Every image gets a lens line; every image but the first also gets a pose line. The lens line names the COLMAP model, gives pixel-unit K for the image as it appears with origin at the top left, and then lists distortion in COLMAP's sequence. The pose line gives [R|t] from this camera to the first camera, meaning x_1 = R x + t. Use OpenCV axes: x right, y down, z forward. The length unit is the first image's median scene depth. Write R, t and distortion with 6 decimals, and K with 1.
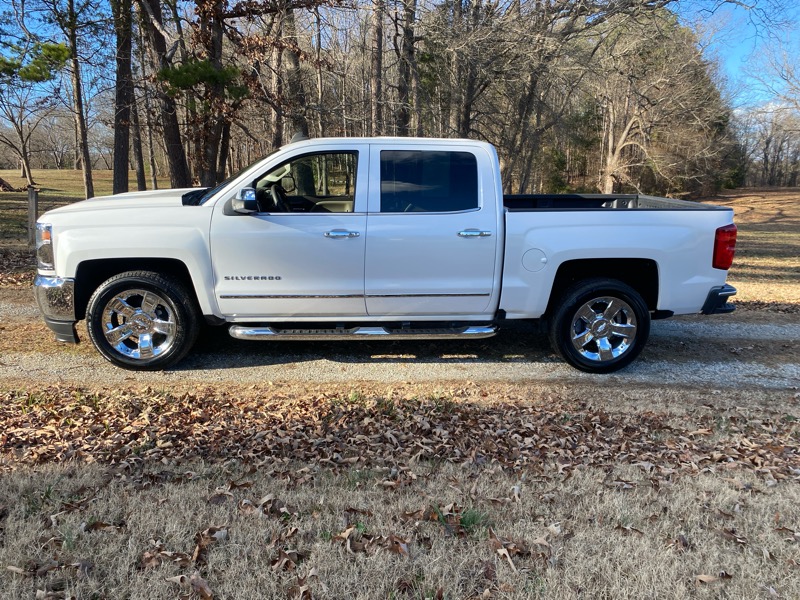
lens RADIAL K [[604.6, 0, 399.6], [0, 604.6, 304.0], [0, 0, 1]] dist [0.020669, -0.005400]
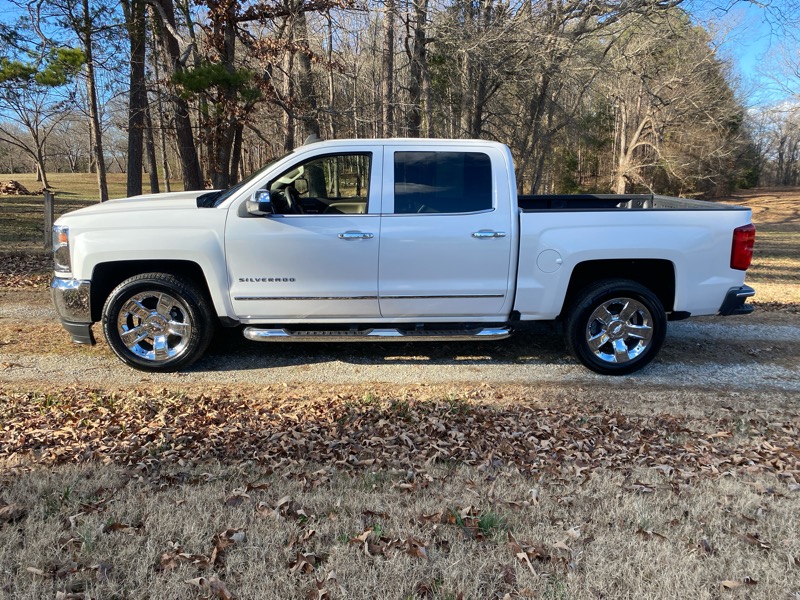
lens RADIAL K [[604.6, 0, 399.6], [0, 604.6, 304.0], [0, 0, 1]] dist [0.020669, -0.005400]
pose [[0.999838, -0.001418, -0.017967, -0.004961], [0.001370, 0.999996, -0.002667, 0.000177], [0.017971, 0.002642, 0.999835, 0.002740]]
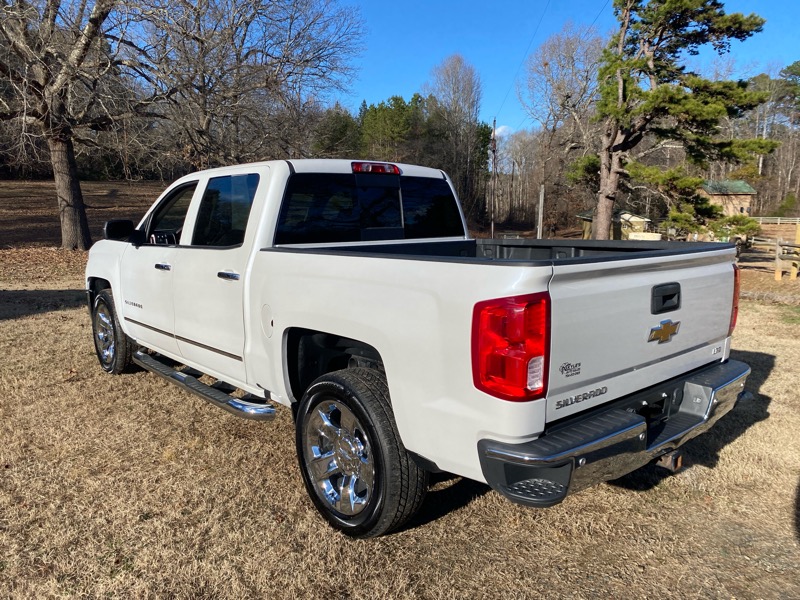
lens RADIAL K [[605.6, 0, 407.1], [0, 605.6, 303.1], [0, 0, 1]] dist [0.015730, 0.003181]
pose [[0.614949, 0.093866, -0.782961, 0.852969], [-0.182611, 0.982852, -0.025595, -0.102818], [0.767132, 0.158717, 0.621544, 0.685846]]
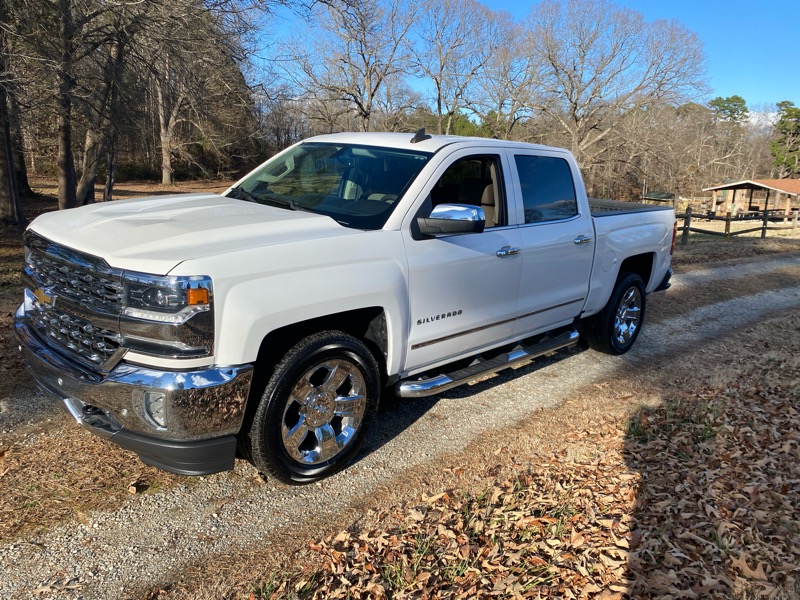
lens RADIAL K [[612.5, 0, 396.6], [0, 612.5, 300.4], [0, 0, 1]] dist [0.030244, -0.003591]
pose [[0.742558, -0.131826, 0.656681, -0.778615], [0.112190, 0.991068, 0.072091, -0.123801], [-0.660319, 0.020141, 0.750715, 0.425716]]
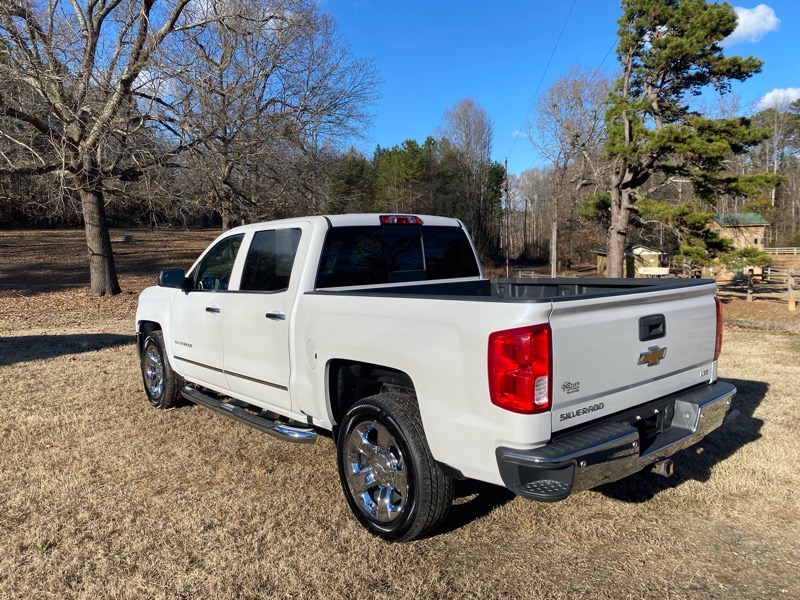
lens RADIAL K [[603.4, 0, 408.6], [0, 603.4, 298.2], [0, 0, 1]] dist [0.020955, -0.004517]
pose [[0.596156, 0.025622, -0.802460, 0.929723], [-0.164244, 0.982245, -0.090656, -0.093205], [0.785889, 0.185845, 0.589780, 0.613971]]
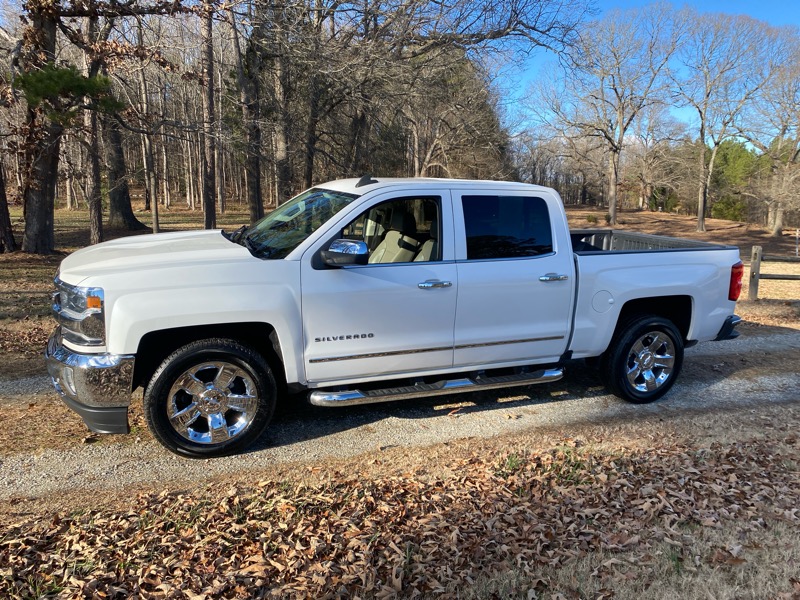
lens RADIAL K [[612.5, 0, 396.6], [0, 612.5, 300.4], [0, 0, 1]] dist [0.030244, -0.003591]
pose [[0.947364, -0.048724, 0.316429, -0.439463], [0.058788, 0.998021, -0.022328, -0.070738], [-0.314715, 0.039754, 0.948353, 0.111079]]
